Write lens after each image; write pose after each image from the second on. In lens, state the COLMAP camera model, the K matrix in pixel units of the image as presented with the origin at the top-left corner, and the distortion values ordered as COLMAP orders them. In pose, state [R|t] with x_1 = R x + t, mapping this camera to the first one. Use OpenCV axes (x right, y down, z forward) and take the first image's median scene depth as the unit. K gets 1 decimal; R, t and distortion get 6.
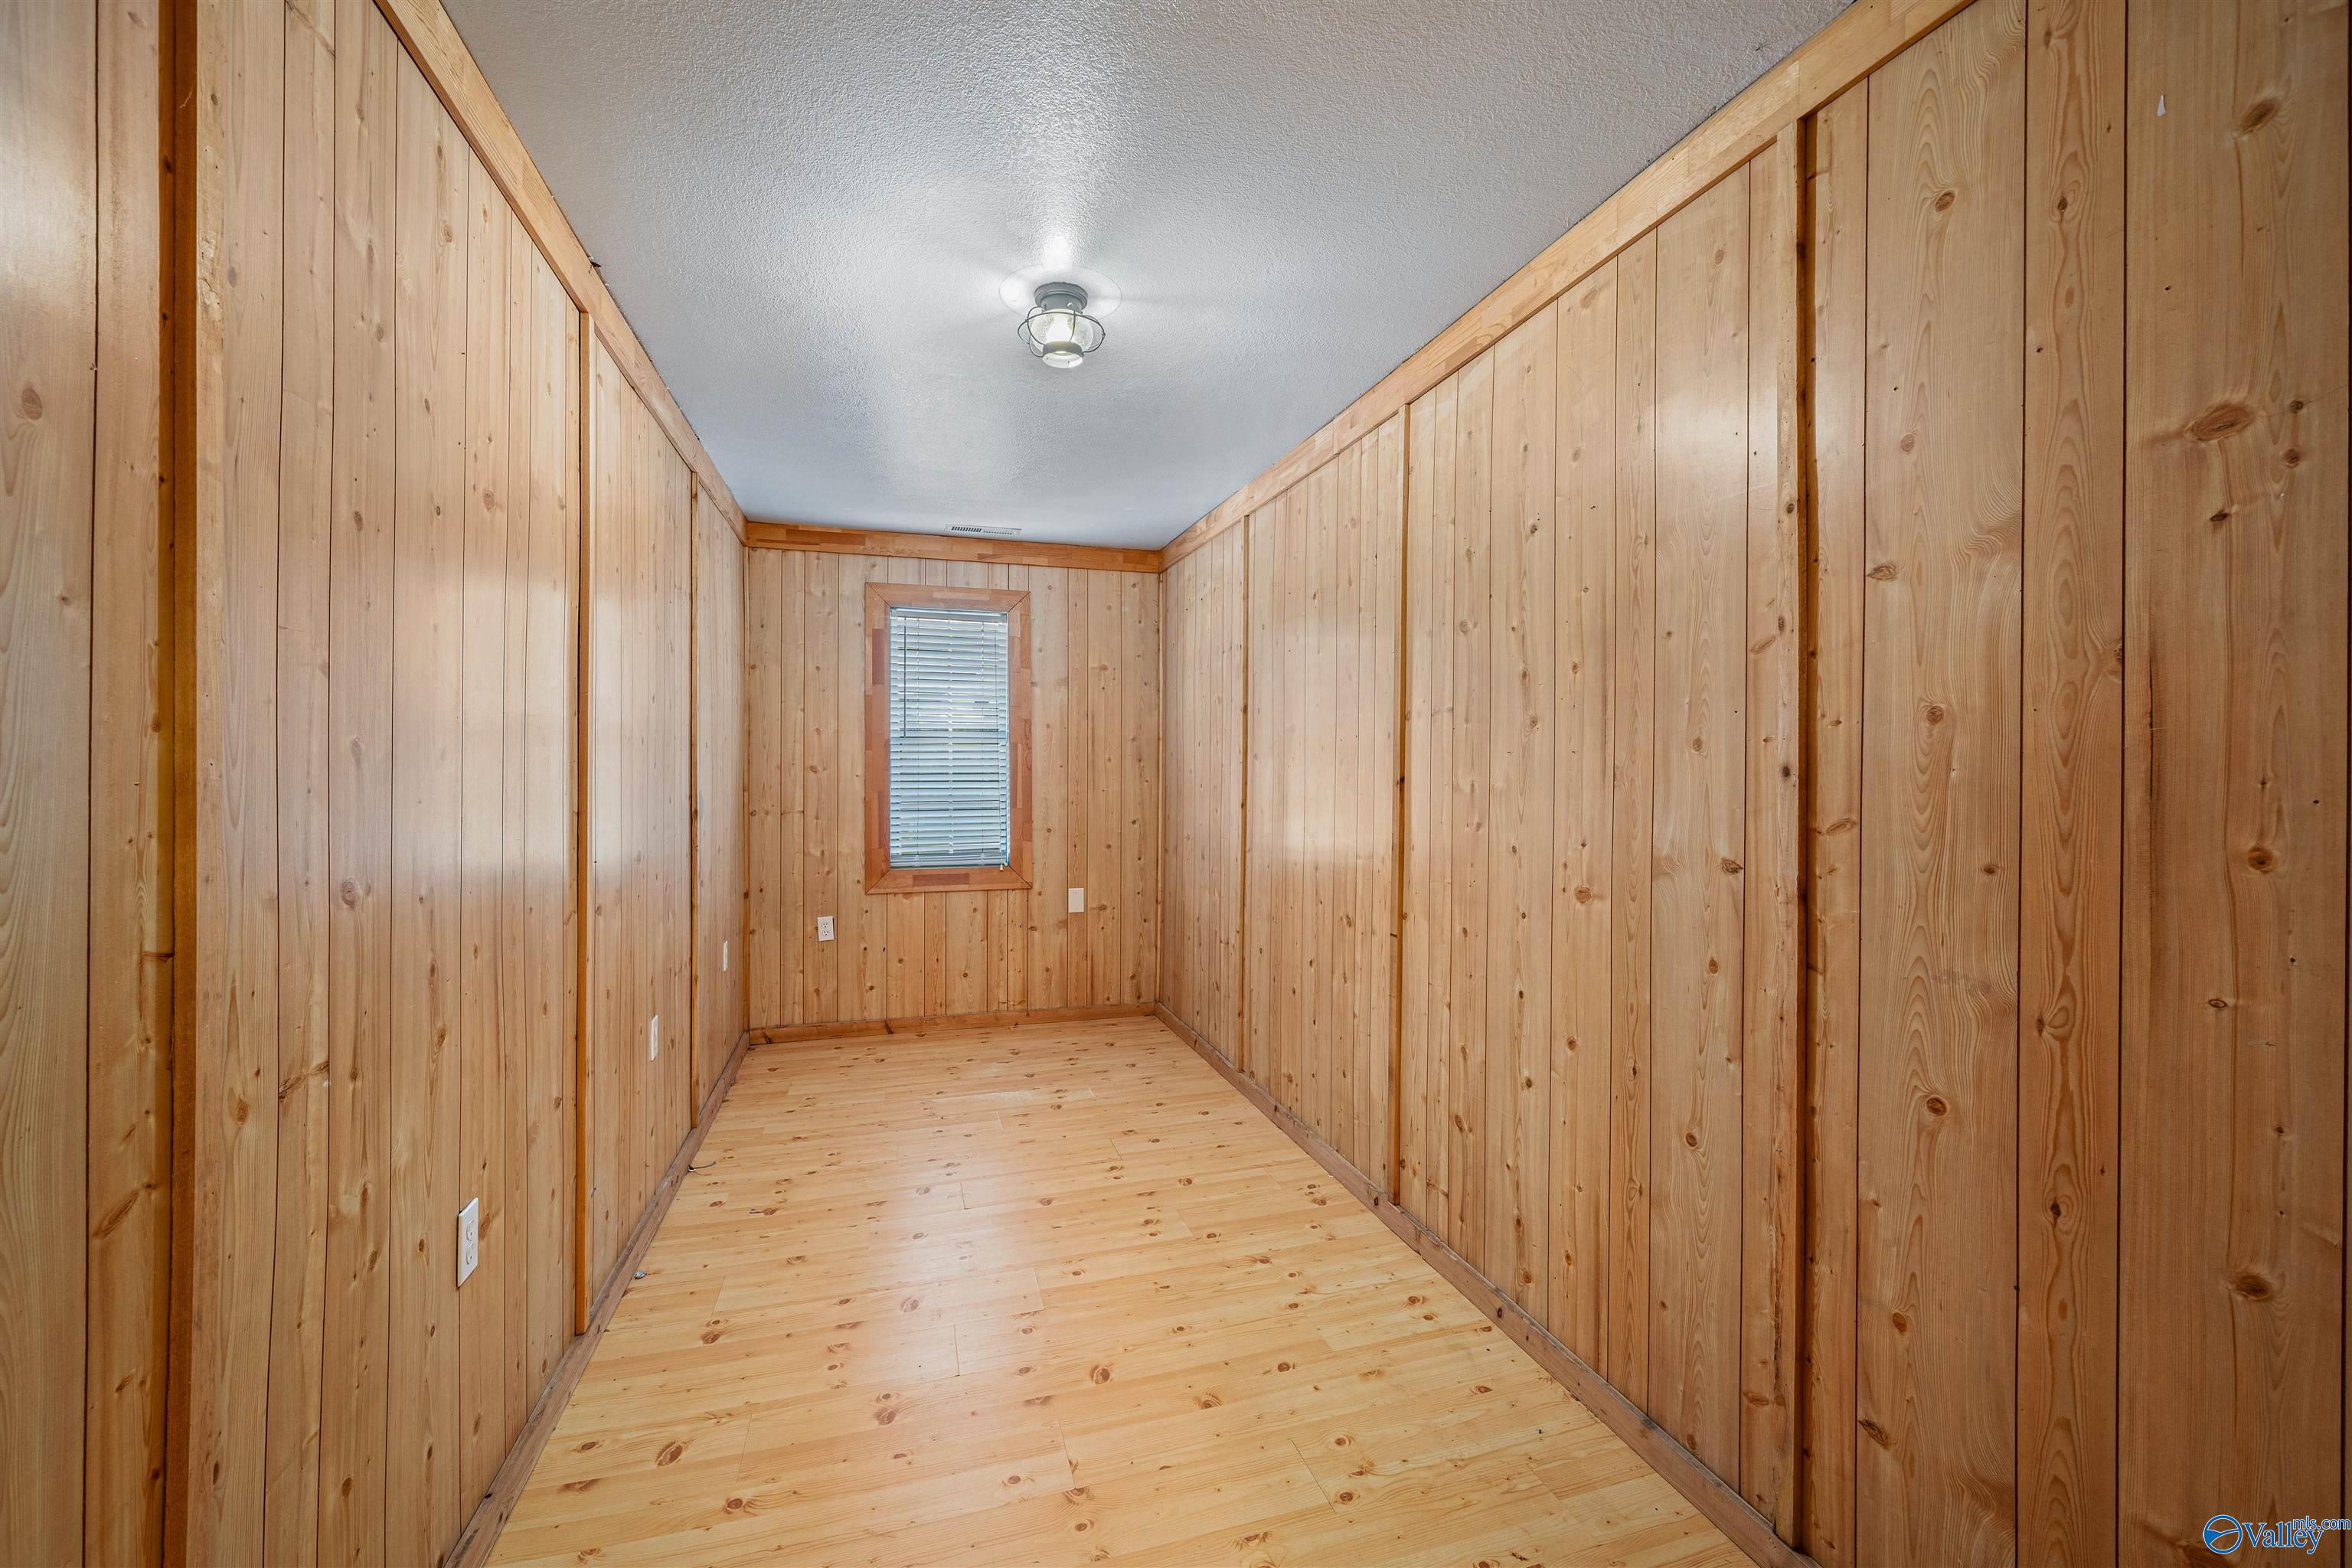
lens RADIAL K [[939.7, 0, 1182.5], [0, 939.7, 783.9], [0, 0, 1]] dist [-0.000104, -0.001159]
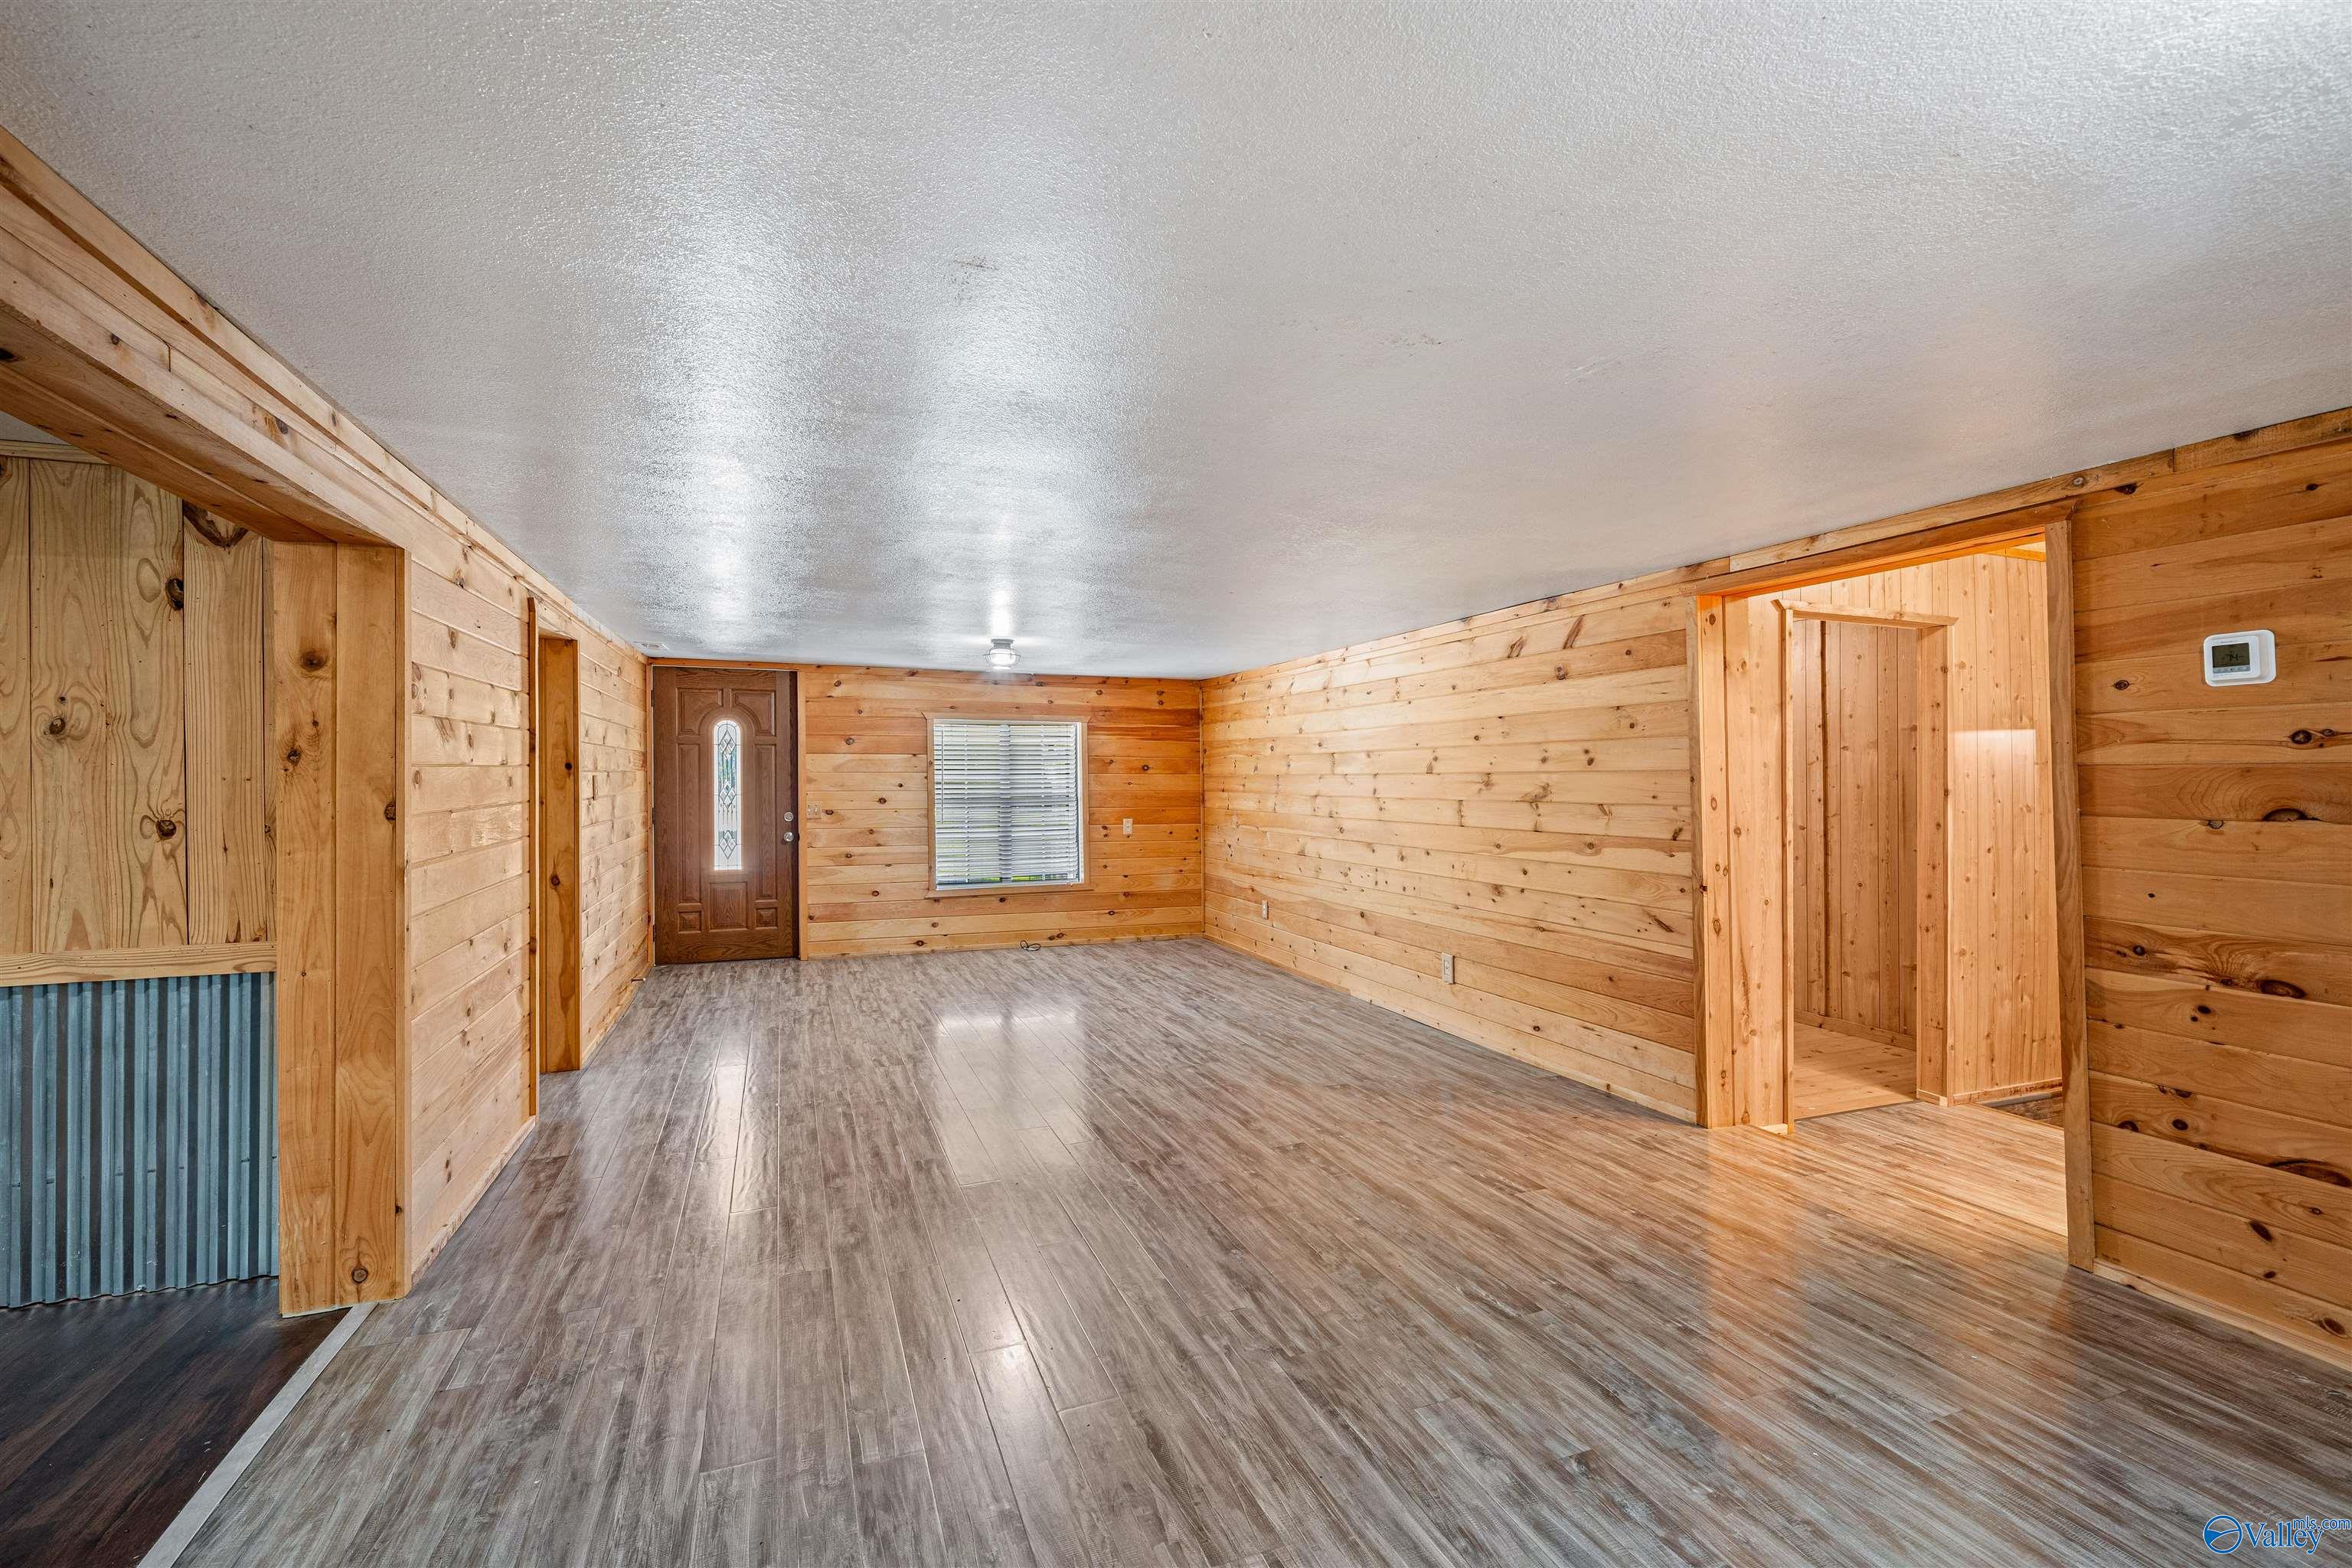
lens RADIAL K [[1001.4, 0, 1167.7], [0, 1001.4, 776.4], [0, 0, 1]] dist [-0.006573, 0.002809]
pose [[0.998642, -0.001817, 0.052061, -2.104737], [0.002606, 0.999882, -0.015109, -0.053933], [-0.052027, 0.015224, 0.998530, -2.763005]]
